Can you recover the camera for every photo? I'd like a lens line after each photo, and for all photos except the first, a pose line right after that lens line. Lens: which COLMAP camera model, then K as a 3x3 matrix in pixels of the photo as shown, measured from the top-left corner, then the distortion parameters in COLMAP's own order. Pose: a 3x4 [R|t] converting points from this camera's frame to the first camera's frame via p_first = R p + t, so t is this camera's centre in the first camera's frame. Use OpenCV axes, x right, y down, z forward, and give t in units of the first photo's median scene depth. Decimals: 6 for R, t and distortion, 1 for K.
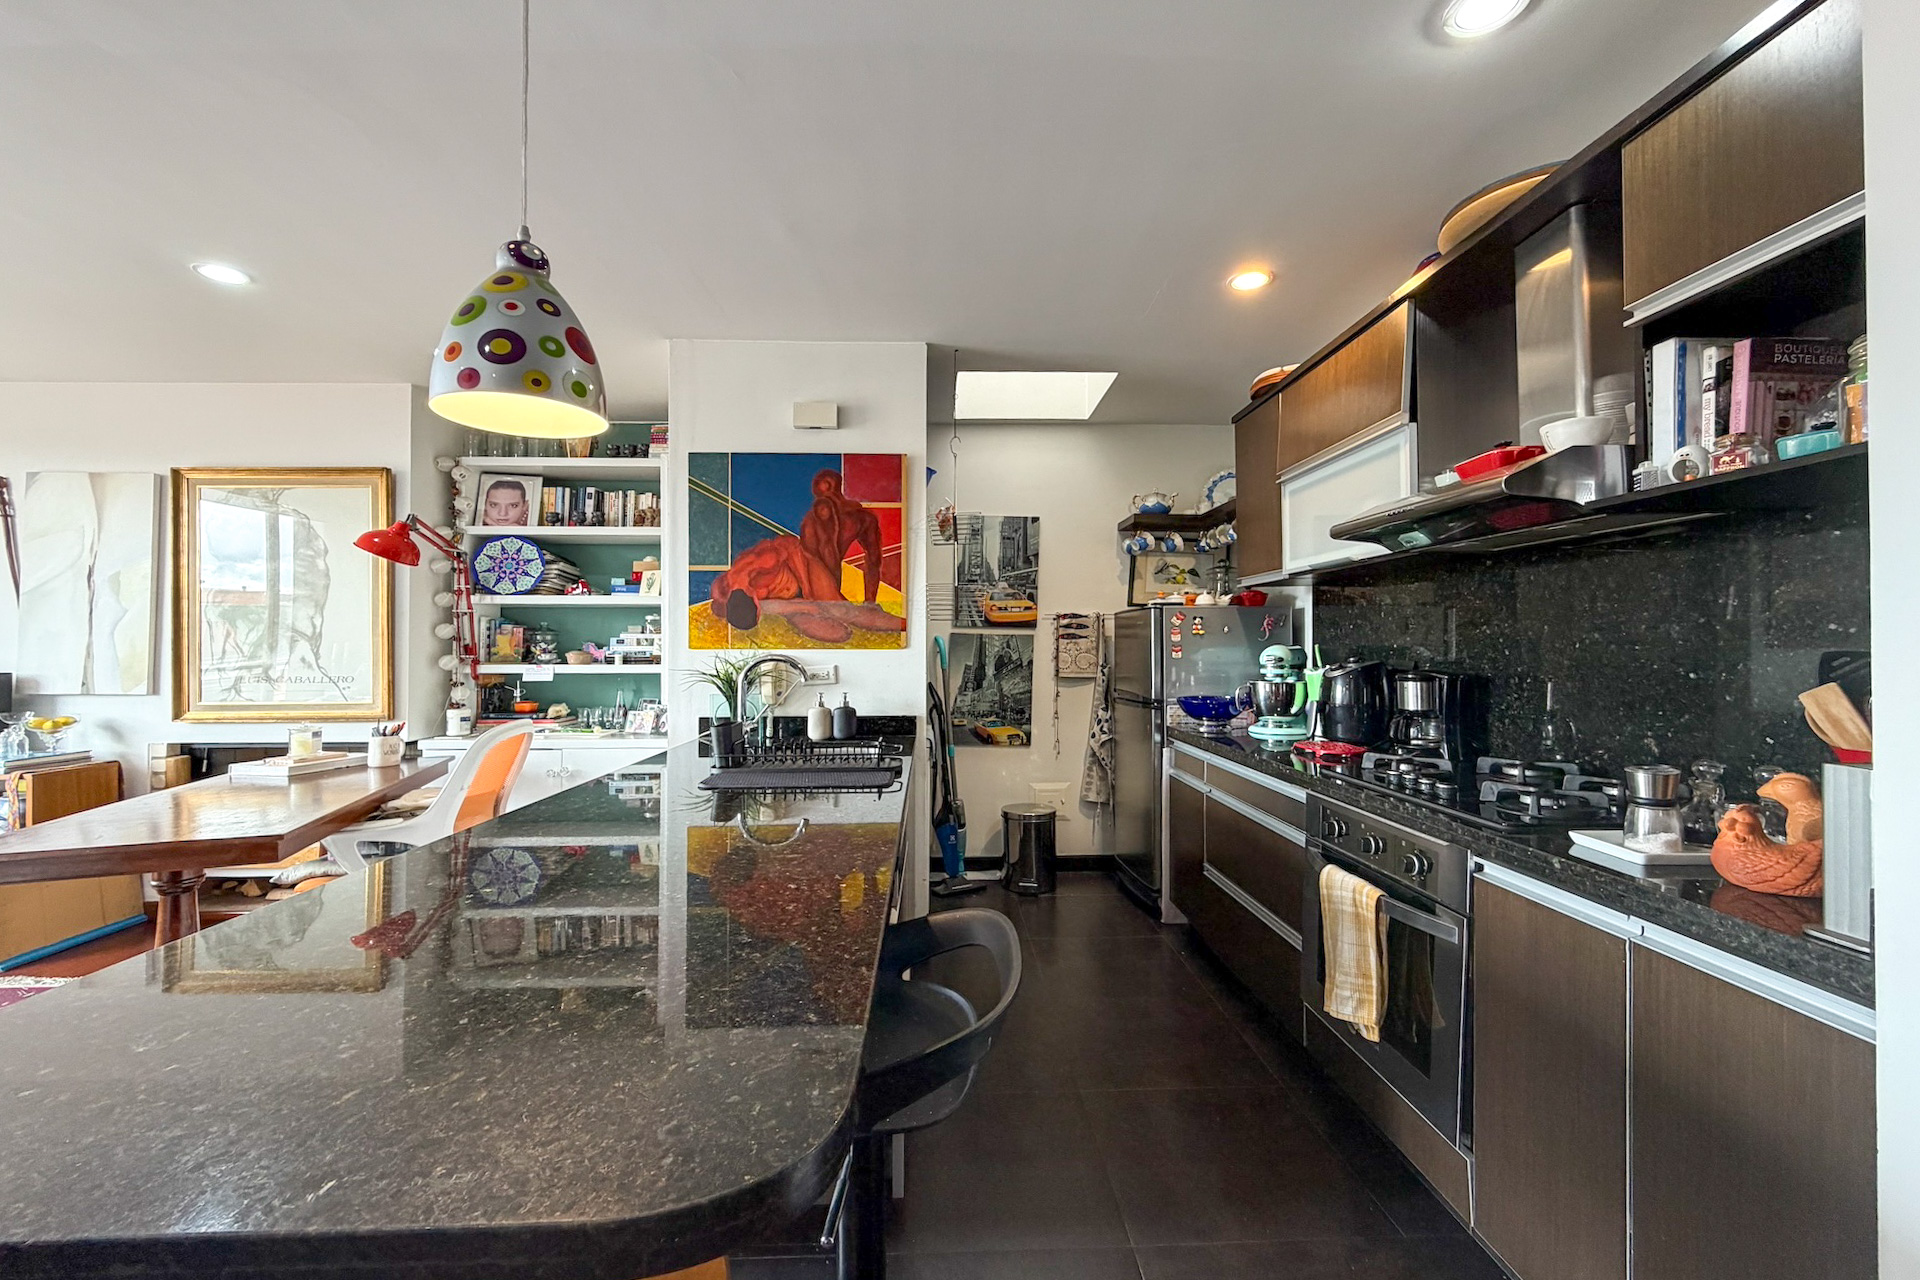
lens RADIAL K [[784.8, 0, 963.0], [0, 784.8, 640.1], [0, 0, 1]] dist [0.002744, -0.000638]
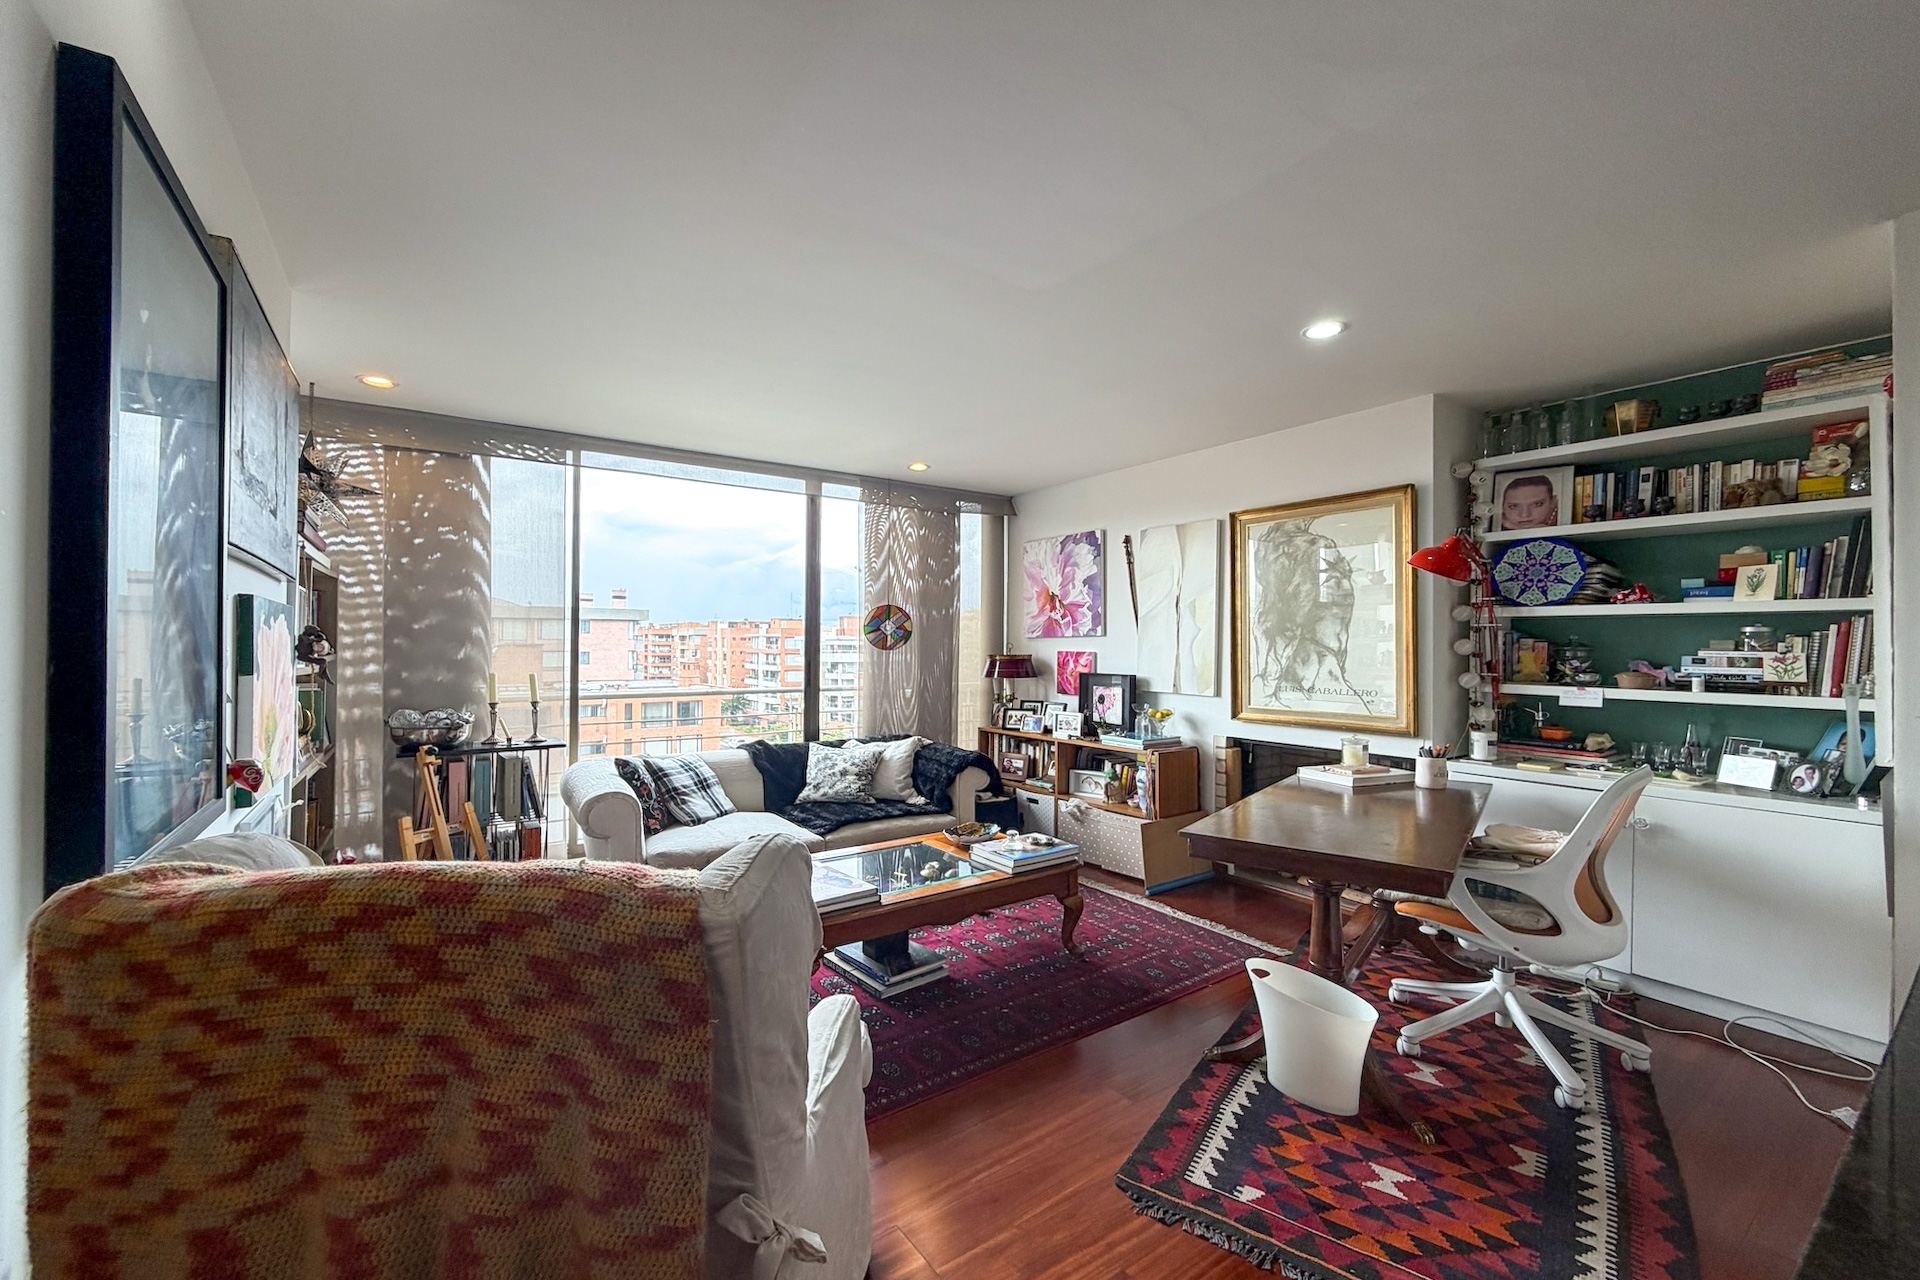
lens RADIAL K [[784.8, 0, 967.6], [0, 784.8, 637.8], [0, 0, 1]] dist [0.002744, -0.000638]
pose [[0.559537, -0.001321, -0.828805, -0.220557], [0.000929, 0.999999, -0.000967, -0.023070], [0.828805, -0.000229, 0.559537, -0.025070]]
